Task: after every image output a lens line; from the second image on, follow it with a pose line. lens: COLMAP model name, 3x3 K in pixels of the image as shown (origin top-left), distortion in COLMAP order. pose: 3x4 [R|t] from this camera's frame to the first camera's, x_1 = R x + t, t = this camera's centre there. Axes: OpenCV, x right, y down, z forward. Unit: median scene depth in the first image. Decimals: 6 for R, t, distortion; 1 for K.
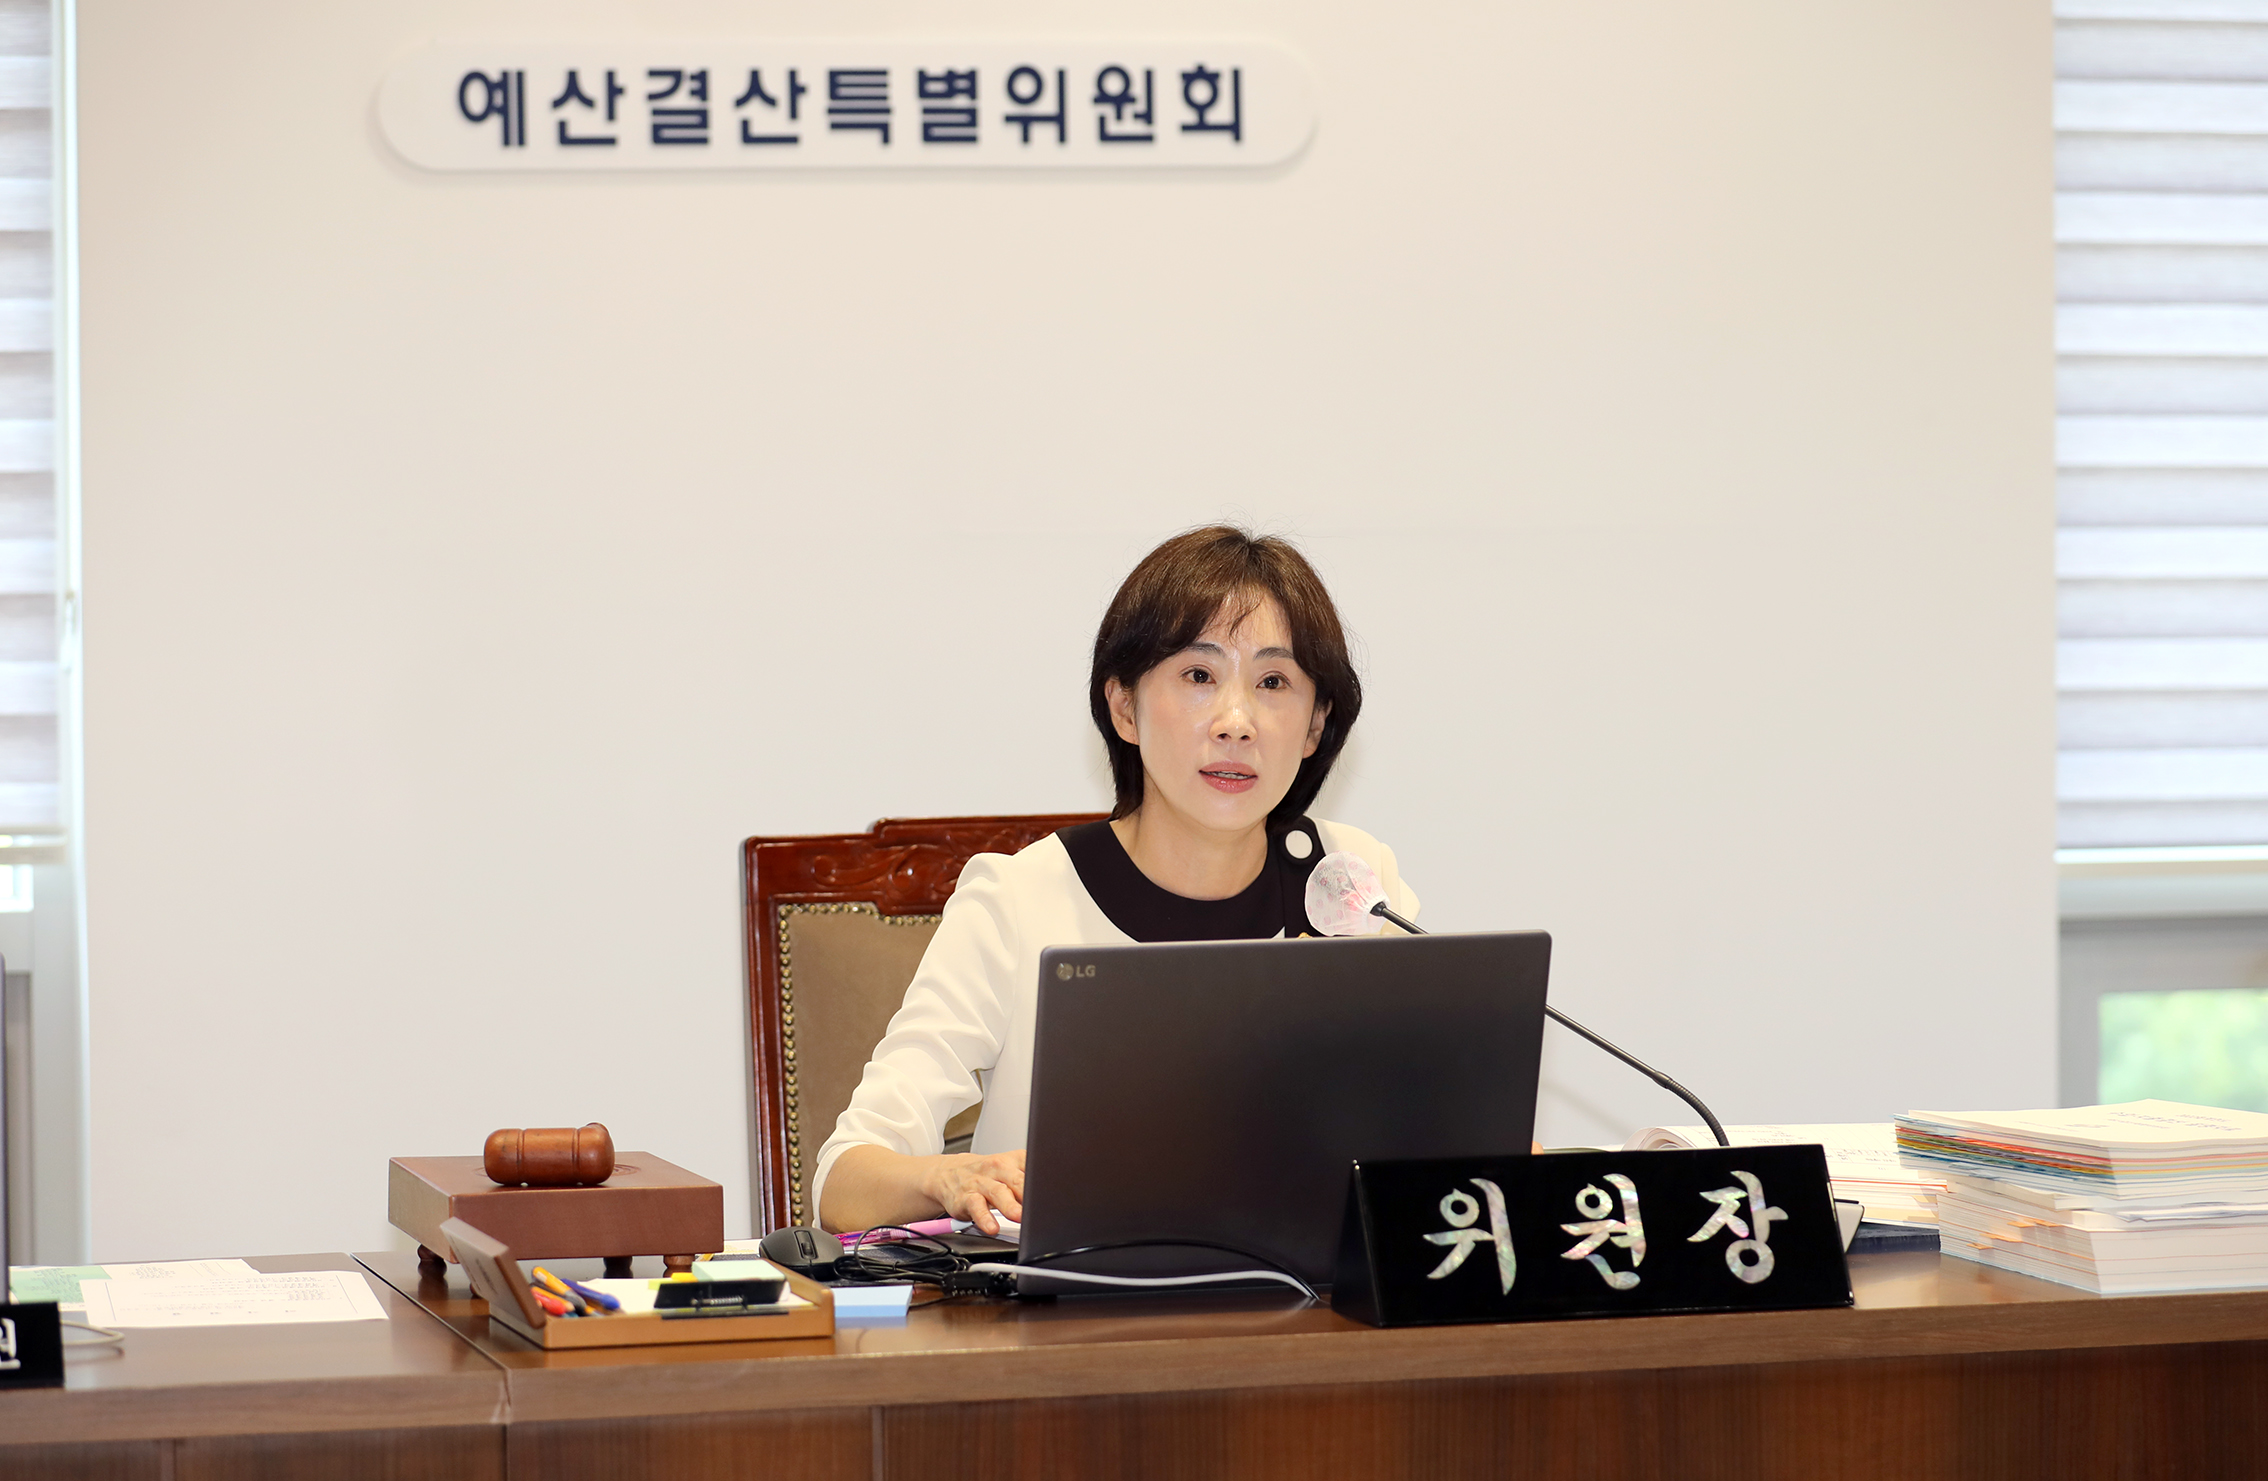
lens RADIAL K [[6381.1, 0, 1120.8], [0, 6381.1, 721.1], [0, 0, 1]] dist [0.030564, 0.000000]
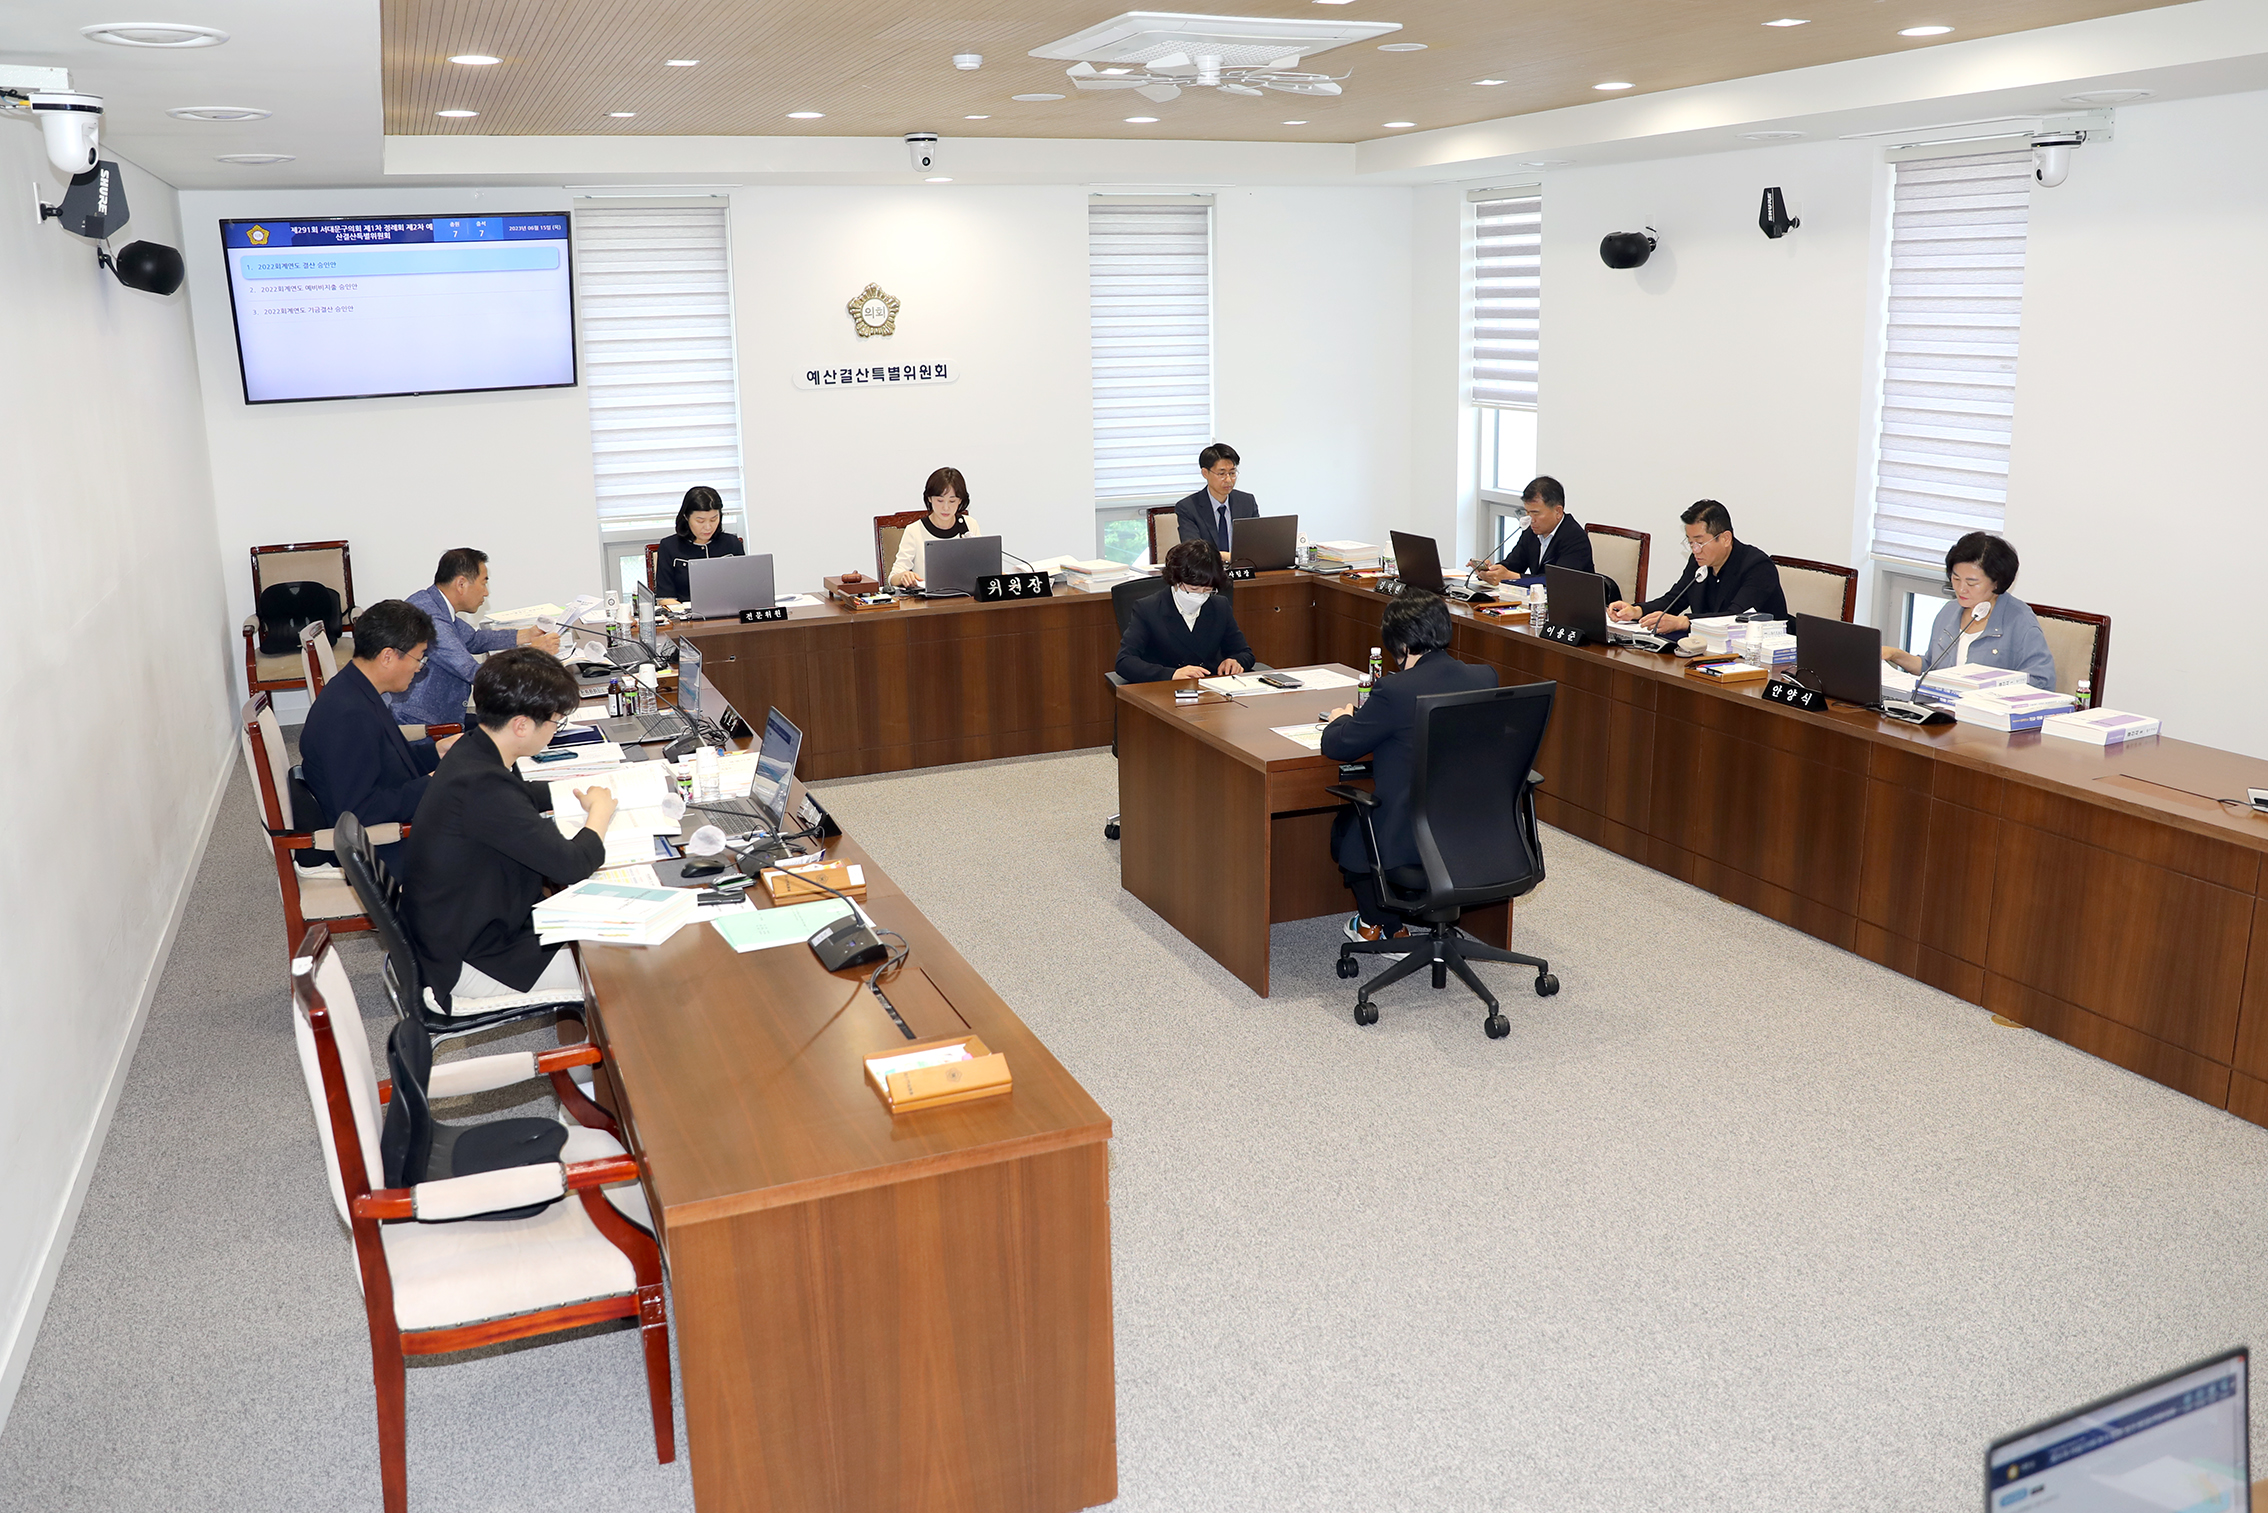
lens RADIAL K [[1807.6, 0, 1138.1], [0, 1807.6, 760.1], [0, 0, 1]] dist [-0.093784, 0.022508]
pose [[0.990134, -0.041666, 0.133788, -0.051923], [0.010656, 0.974393, 0.224597, -0.152437], [-0.139721, -0.220955, 0.965224, -0.806617]]
